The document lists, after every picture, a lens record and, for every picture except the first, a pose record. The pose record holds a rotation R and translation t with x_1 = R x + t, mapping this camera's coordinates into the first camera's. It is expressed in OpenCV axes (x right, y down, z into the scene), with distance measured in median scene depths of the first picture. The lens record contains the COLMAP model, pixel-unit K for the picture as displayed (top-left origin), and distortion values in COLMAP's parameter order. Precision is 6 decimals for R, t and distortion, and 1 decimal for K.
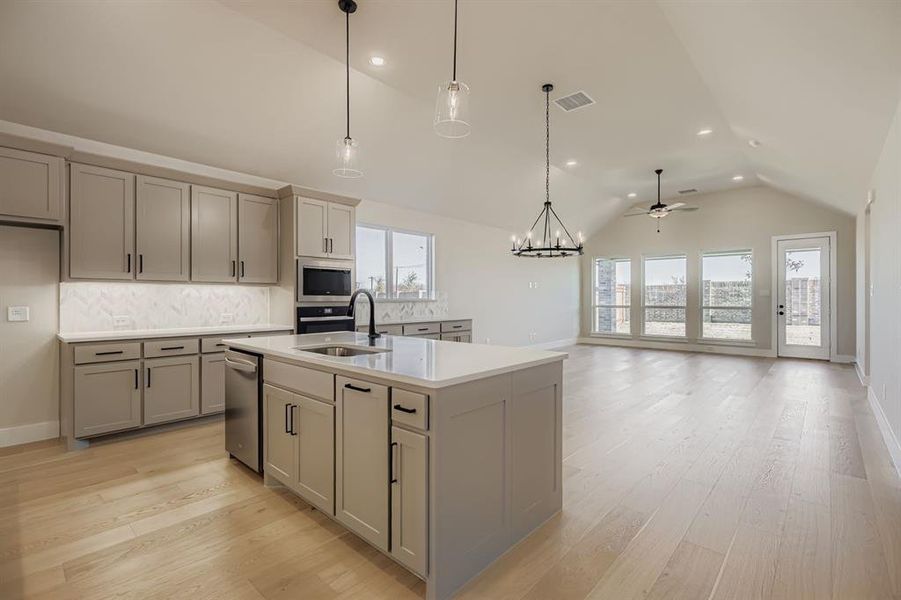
lens RADIAL K [[409.7, 0, 454.2], [0, 409.7, 300.1], [0, 0, 1]] dist [-0.000736, -0.000117]
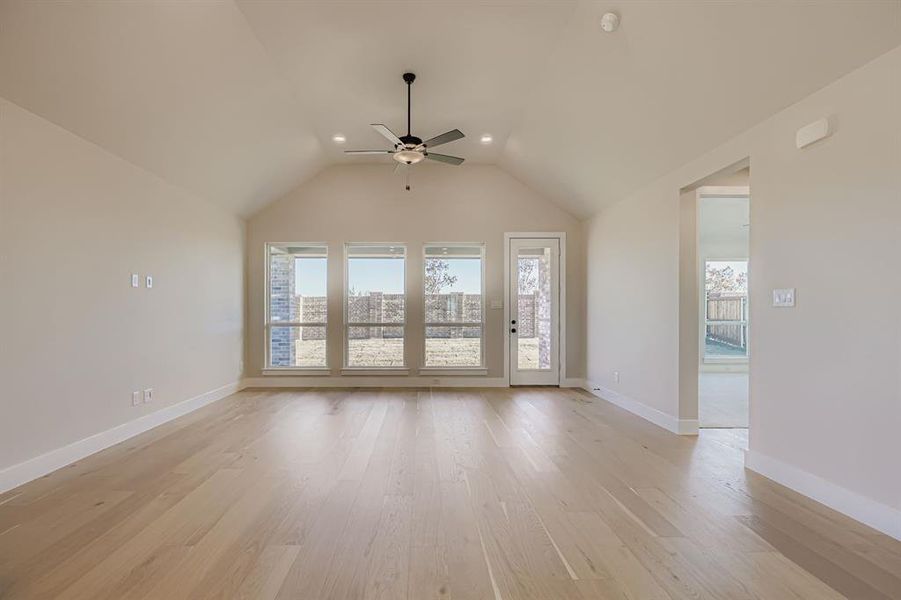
lens RADIAL K [[463.3, 0, 447.8], [0, 463.3, 314.0], [0, 0, 1]] dist [-0.000591, -0.000062]
pose [[0.736942, -0.002715, 0.675950, 0.093014], [0.002856, 0.999996, 0.000902, -0.000915], [-0.675950, 0.001266, 0.736947, 0.393027]]
